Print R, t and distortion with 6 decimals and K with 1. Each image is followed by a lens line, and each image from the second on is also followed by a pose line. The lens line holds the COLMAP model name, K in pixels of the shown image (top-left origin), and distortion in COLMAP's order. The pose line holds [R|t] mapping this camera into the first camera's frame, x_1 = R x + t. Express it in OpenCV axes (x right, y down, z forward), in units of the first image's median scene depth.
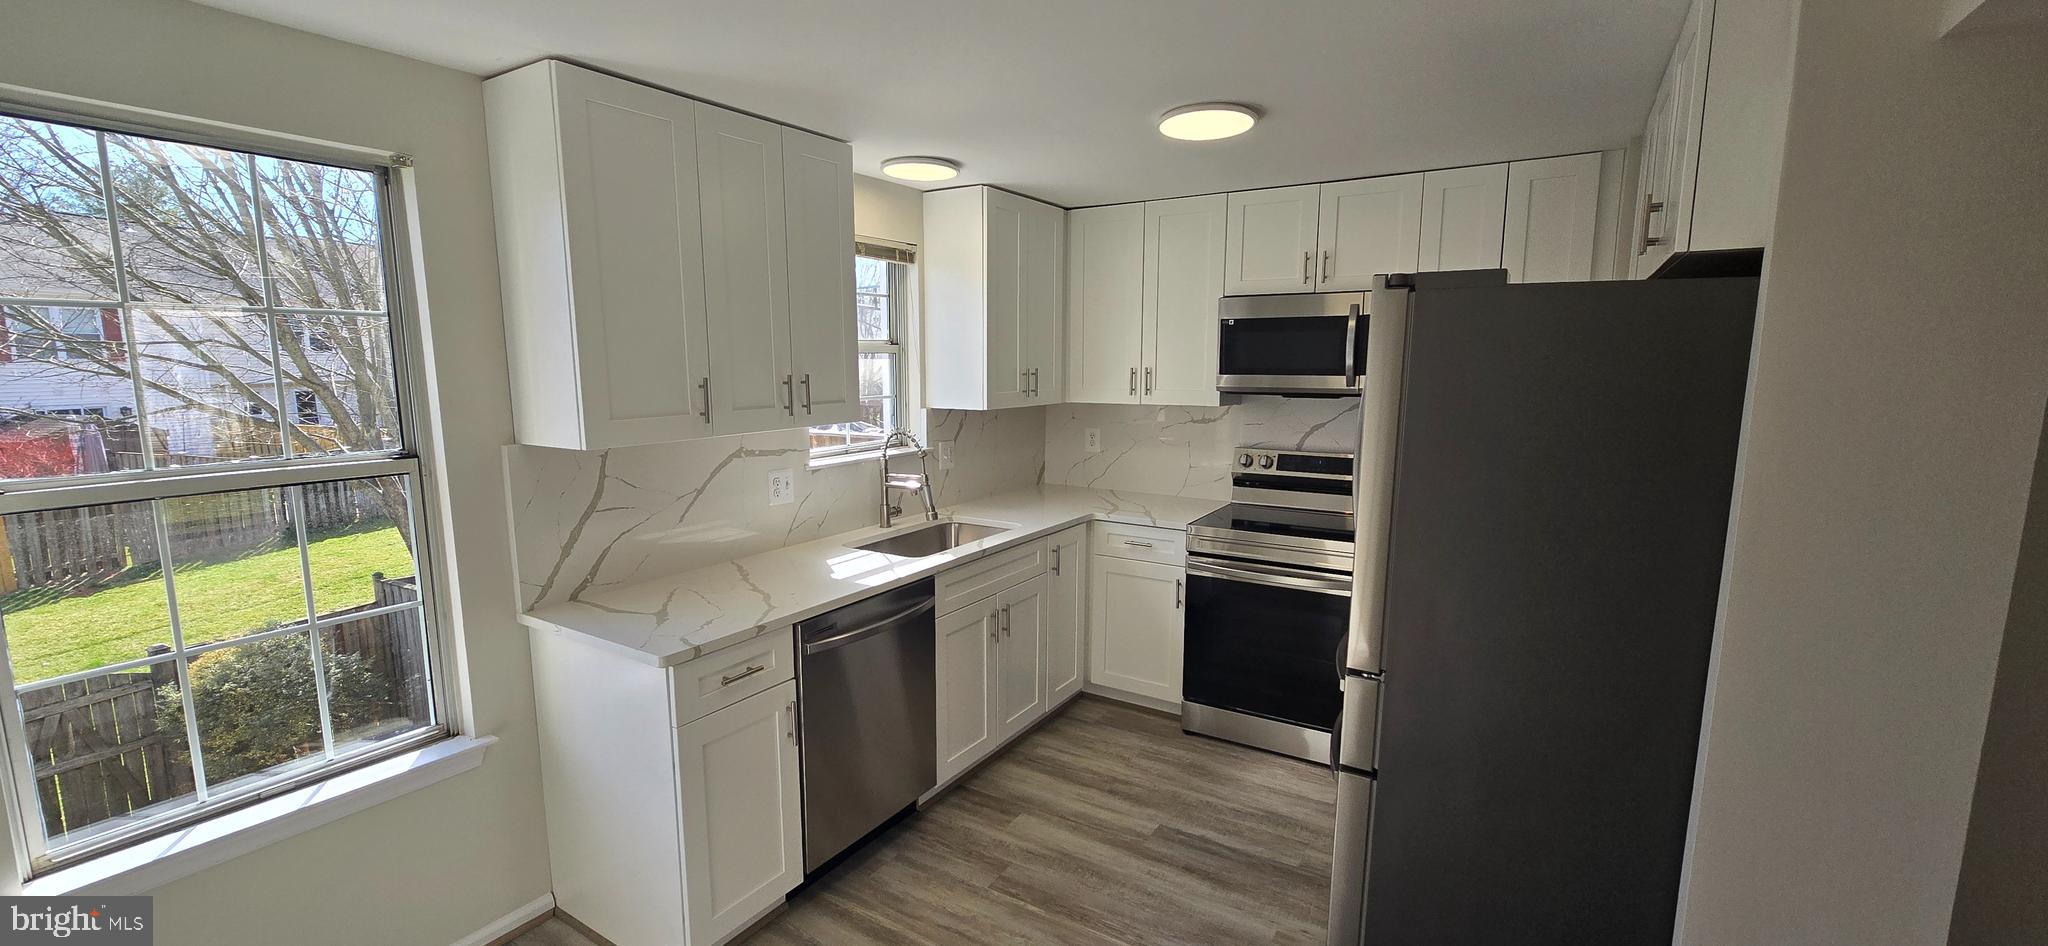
lens RADIAL K [[837.4, 0, 1017.3], [0, 837.4, 480.0], [0, 0, 1]] dist [-0.000764, -0.000353]
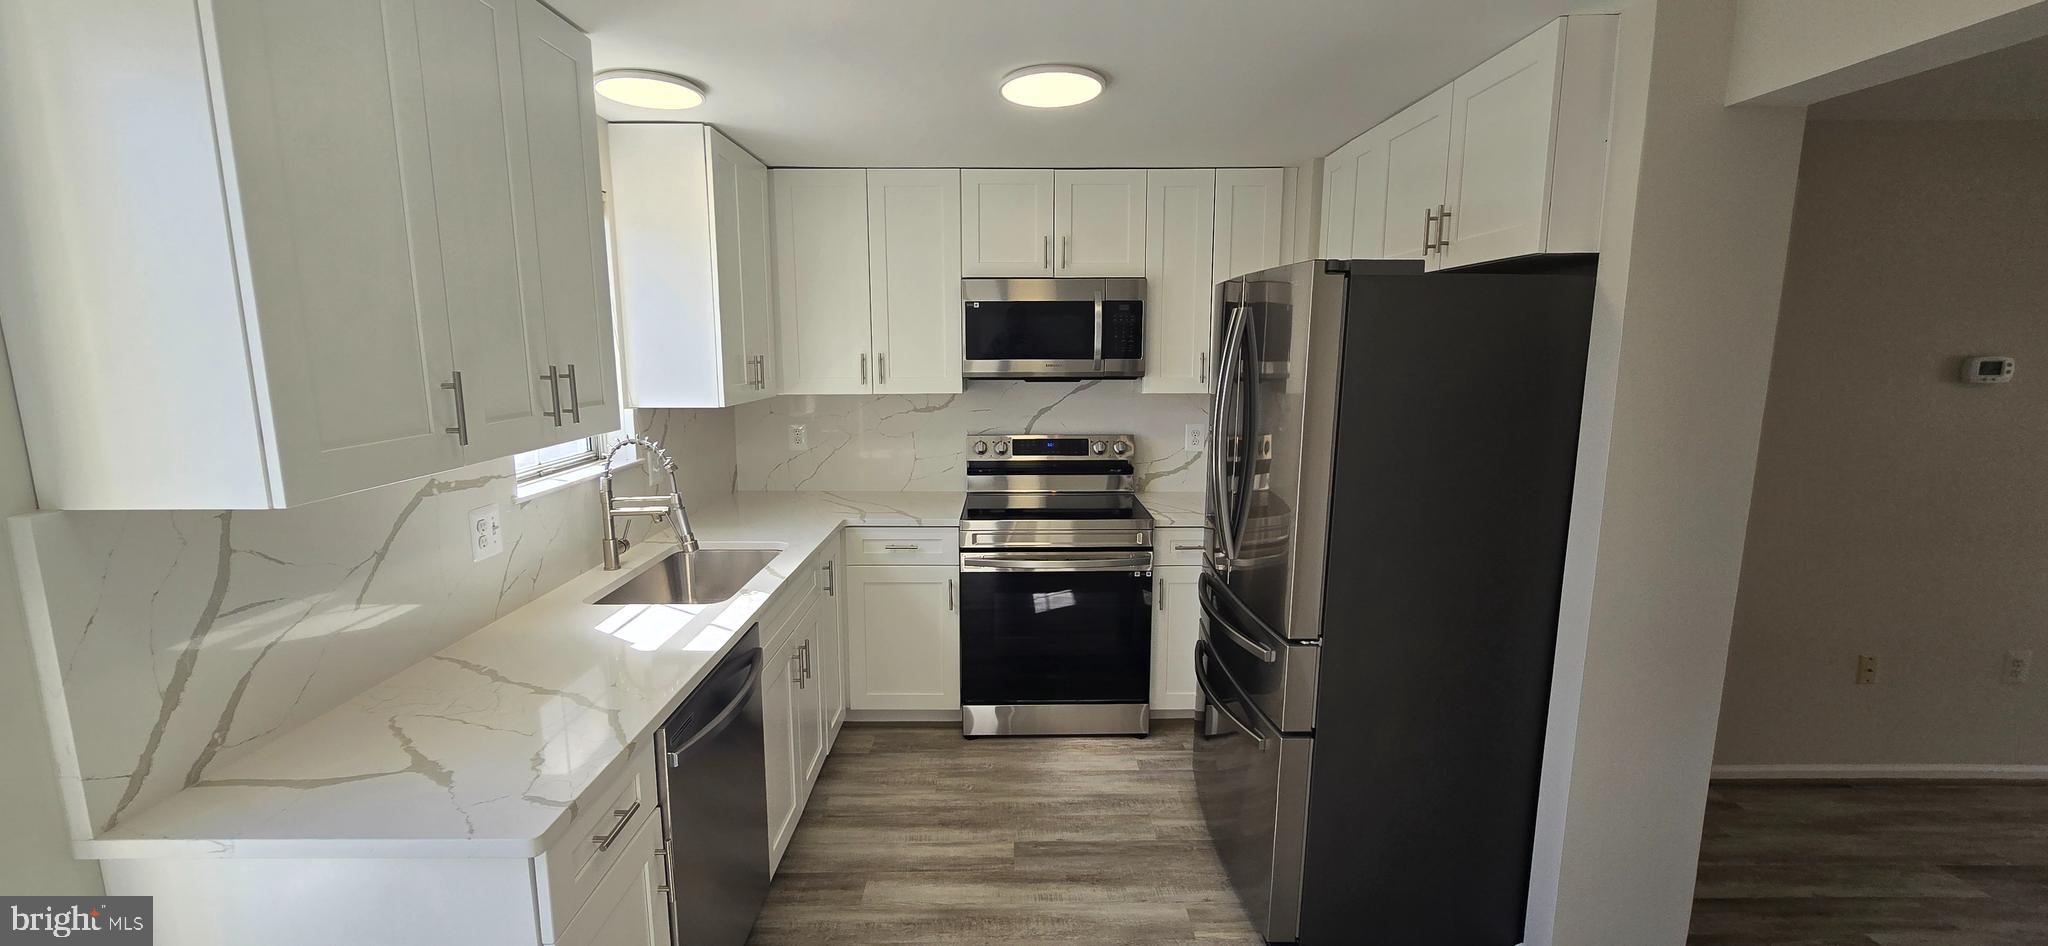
lens RADIAL K [[837.4, 0, 1017.3], [0, 837.4, 480.0], [0, 0, 1]] dist [-0.000764, -0.000353]
pose [[0.838843, -0.087686, 0.537265, -0.265462], [0.079844, 0.996086, 0.037906, -0.023827], [-0.538486, 0.011101, 0.842561, 0.187221]]
